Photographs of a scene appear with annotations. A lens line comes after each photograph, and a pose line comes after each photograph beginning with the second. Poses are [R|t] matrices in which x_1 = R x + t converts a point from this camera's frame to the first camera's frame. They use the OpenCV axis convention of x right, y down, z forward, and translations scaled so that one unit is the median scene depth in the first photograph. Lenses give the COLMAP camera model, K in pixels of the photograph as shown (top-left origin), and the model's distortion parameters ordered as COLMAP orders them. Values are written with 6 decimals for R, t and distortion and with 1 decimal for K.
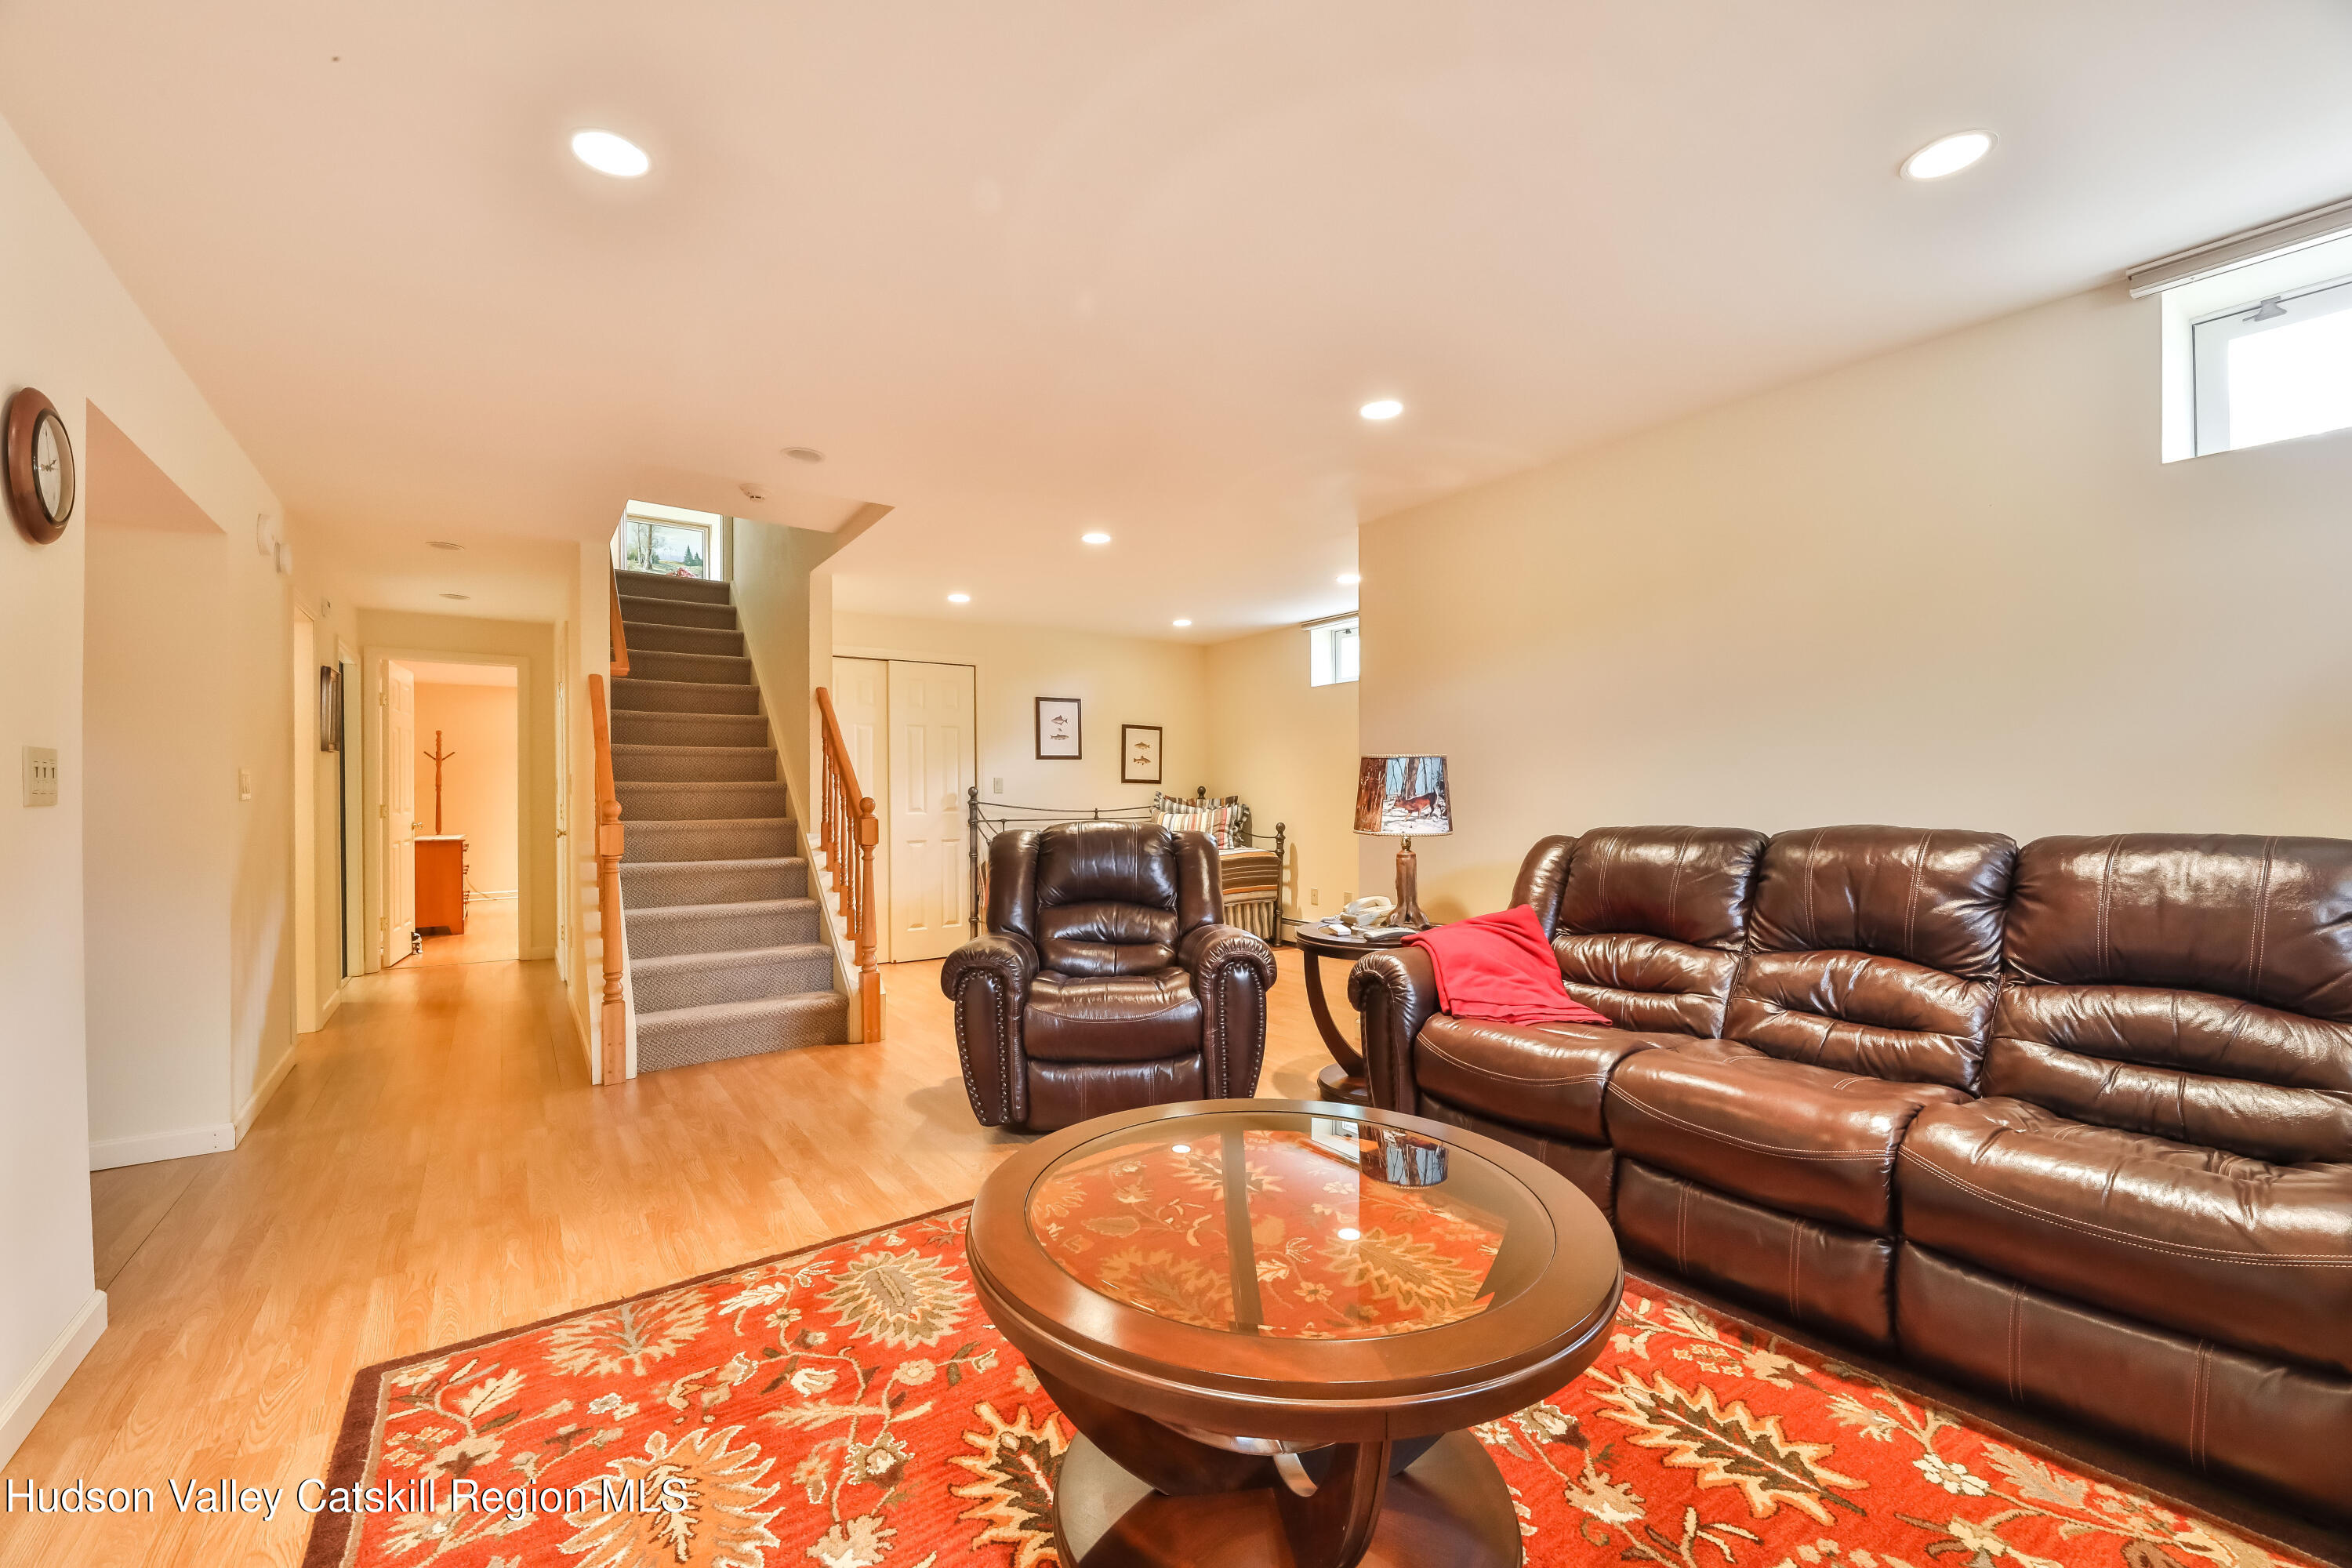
lens RADIAL K [[944.6, 0, 1172.9], [0, 944.6, 794.0], [0, 0, 1]] dist [0.007910, -0.002356]
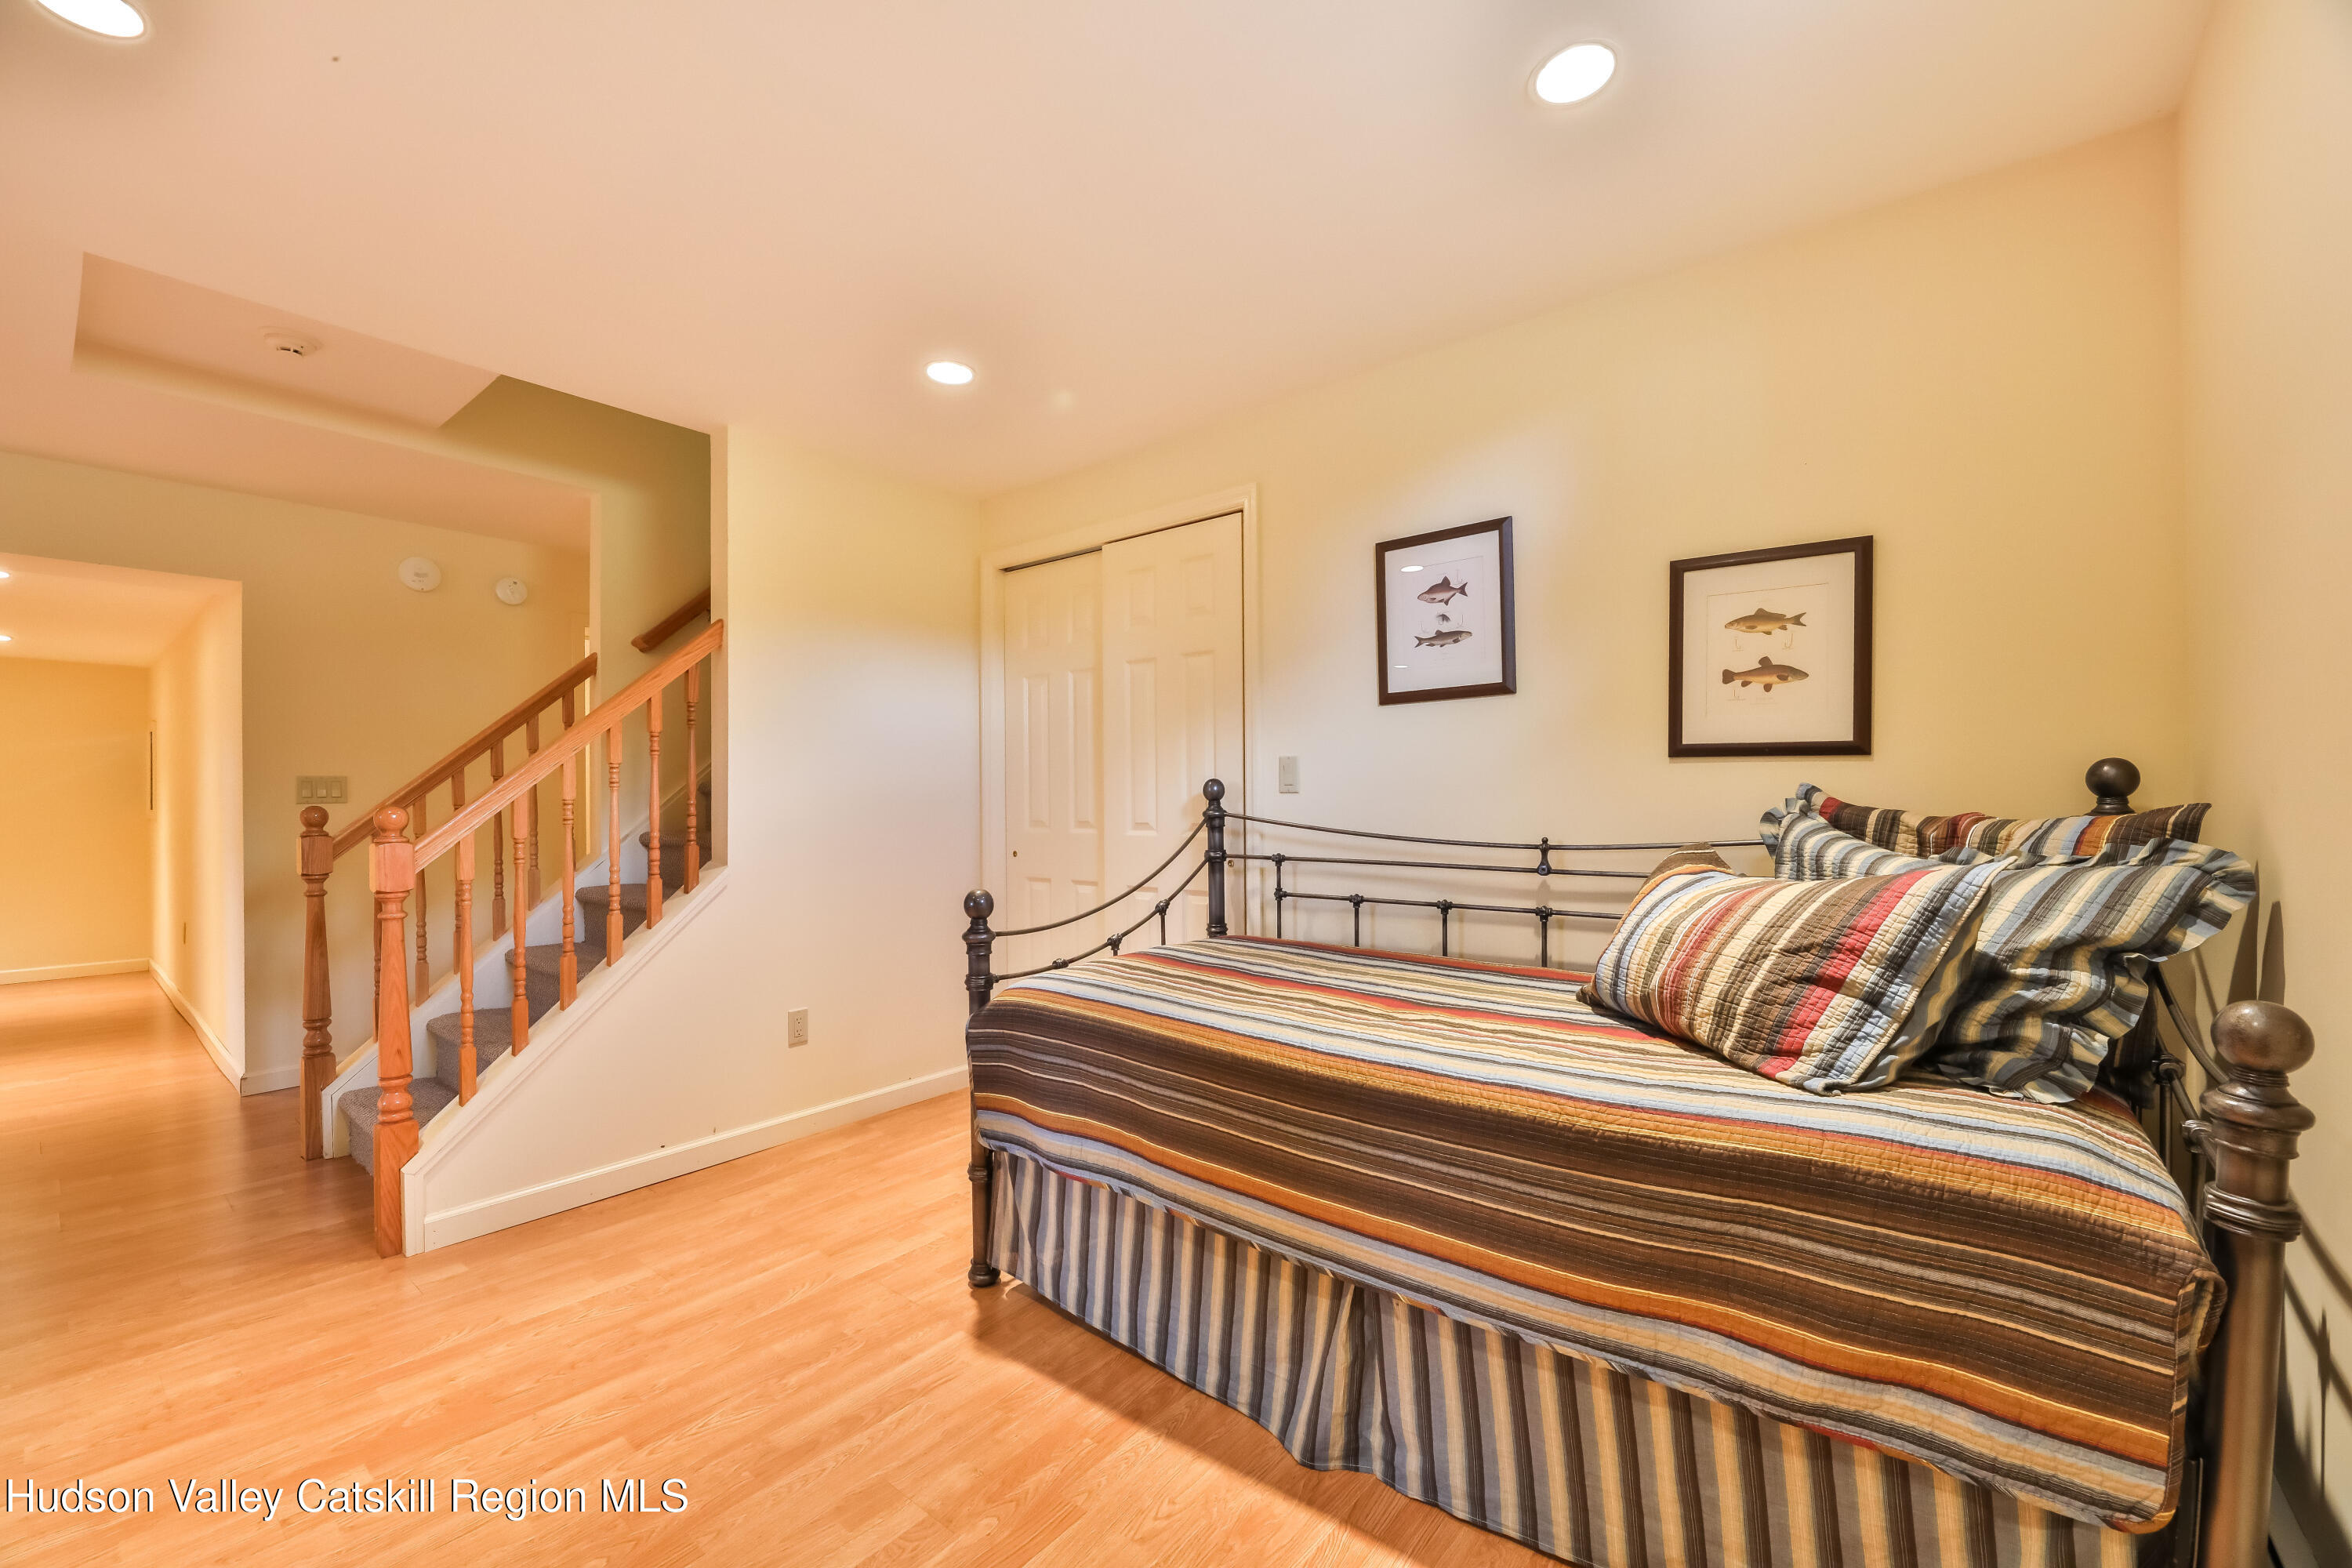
lens RADIAL K [[944.6, 0, 1172.9], [0, 944.6, 794.0], [0, 0, 1]] dist [0.007910, -0.002356]
pose [[0.273099, 0.003098, -0.961981, 0.201296], [0.005139, 0.999976, 0.004679, -0.002258], [0.961972, -0.006221, 0.273076, 0.794563]]
